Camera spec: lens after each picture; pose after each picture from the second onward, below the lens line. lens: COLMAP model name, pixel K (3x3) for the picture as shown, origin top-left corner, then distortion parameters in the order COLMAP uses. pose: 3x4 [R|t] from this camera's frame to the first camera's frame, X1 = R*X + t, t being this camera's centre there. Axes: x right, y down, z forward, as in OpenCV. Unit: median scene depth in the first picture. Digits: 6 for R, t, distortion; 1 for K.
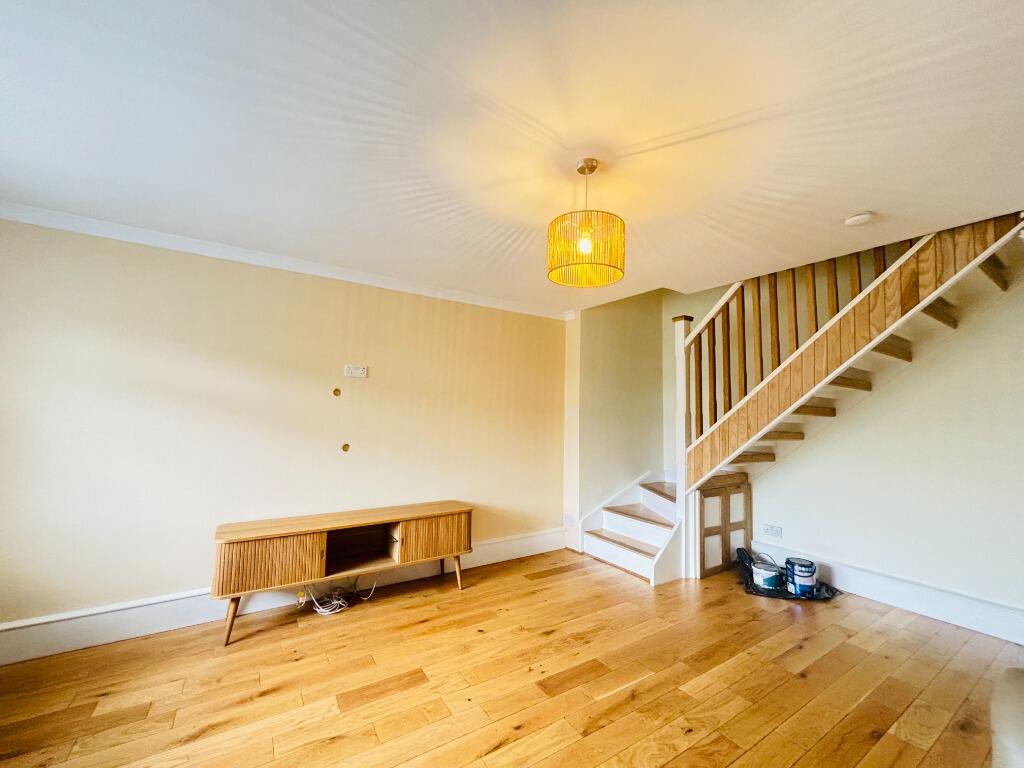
lens RADIAL K [[415.4, 0, 509.8], [0, 415.4, 389.2], [0, 0, 1]] dist [0.001055, 0.000345]
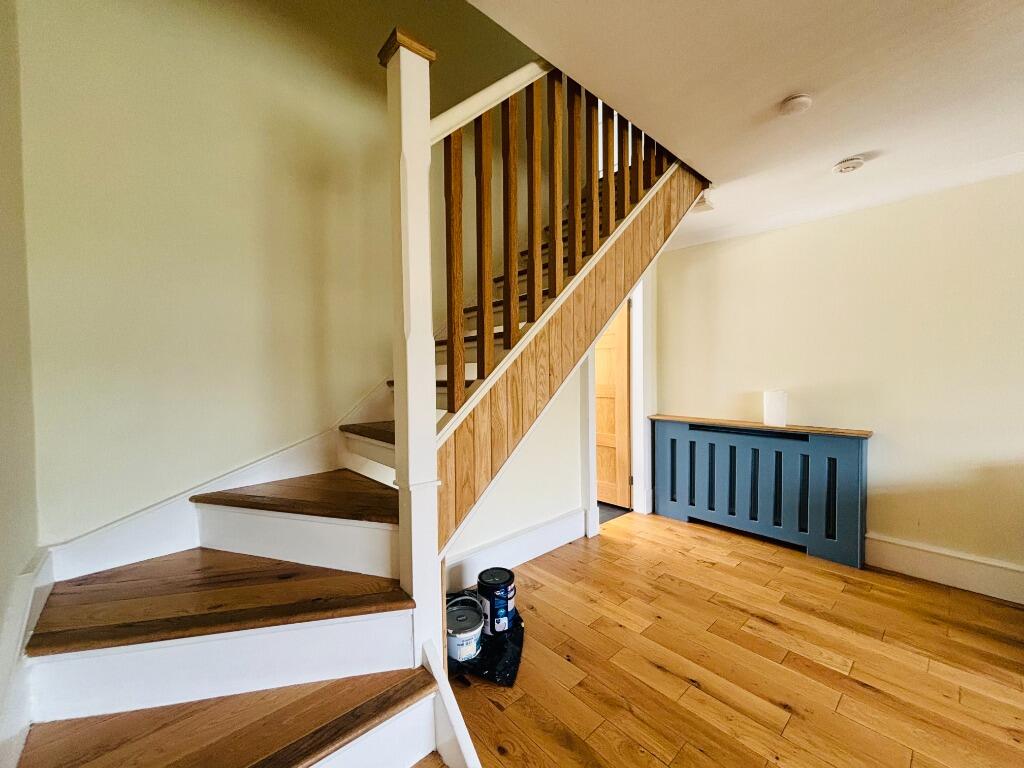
lens RADIAL K [[411.4, 0, 512.0], [0, 411.4, 384.0], [0, 0, 1]] dist [-0.000355, -0.000087]
pose [[-0.164225, -0.049476, 0.985181, 0.091818], [-0.051664, 0.997802, 0.041497, 0.105030], [-0.985069, -0.044083, -0.166420, 1.341014]]
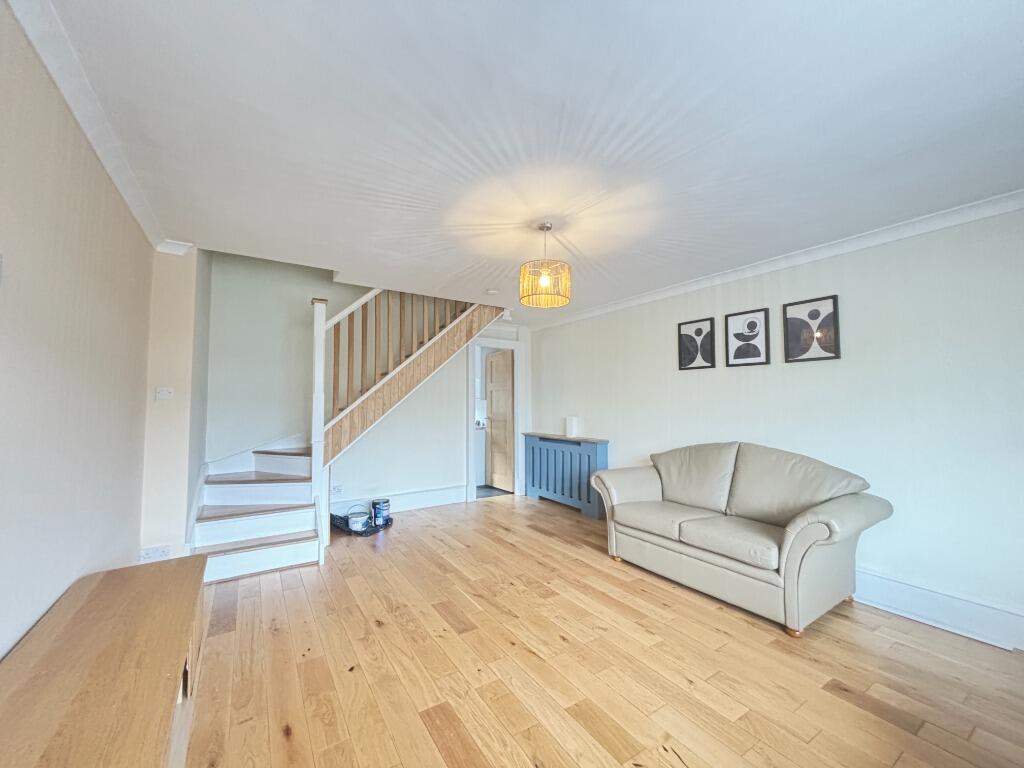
lens RADIAL K [[411.4, 0, 512.0], [0, 411.4, 384.0], [0, 0, 1]] dist [-0.000355, -0.000087]
pose [[0.005141, 0.027728, 0.999602, -0.834788], [-0.051504, 0.998296, -0.027427, 0.049832], [-0.998660, -0.051343, 0.006561, 0.702228]]
